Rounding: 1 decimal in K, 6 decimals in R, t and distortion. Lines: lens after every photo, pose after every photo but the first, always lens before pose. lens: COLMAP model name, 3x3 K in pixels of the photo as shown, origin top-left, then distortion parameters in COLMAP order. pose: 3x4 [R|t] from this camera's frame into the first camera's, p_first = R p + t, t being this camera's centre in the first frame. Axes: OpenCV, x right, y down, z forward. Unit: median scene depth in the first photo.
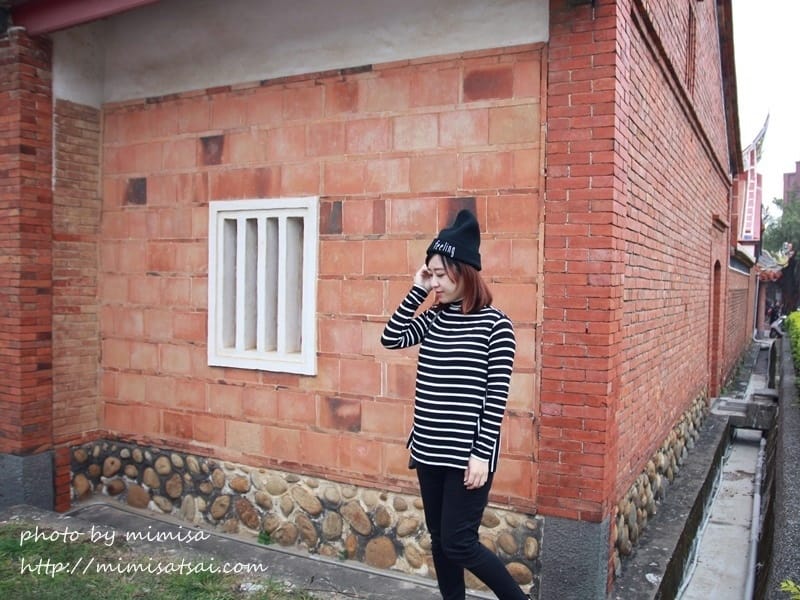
lens RADIAL K [[717.8, 0, 400.0], [0, 717.8, 300.0], [0, 0, 1]] dist [-0.008229, -0.000905]
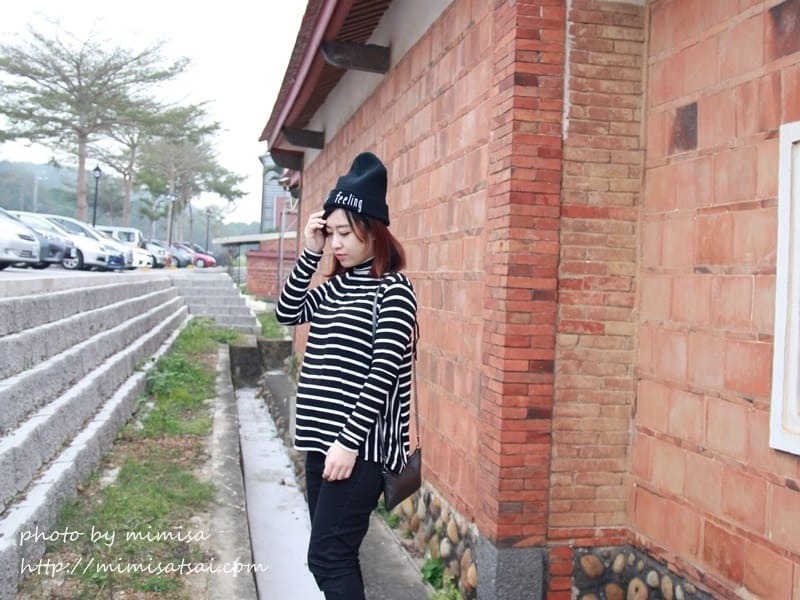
lens RADIAL K [[941.0, 0, 401.5], [0, 941.0, 265.2], [0, 0, 1]] dist [-0.112374, 0.058151]
pose [[0.643730, -0.002987, -0.765247, 0.060440], [-0.053695, 0.997351, -0.049062, 0.008338], [0.763366, 0.072673, 0.641865, 0.356950]]
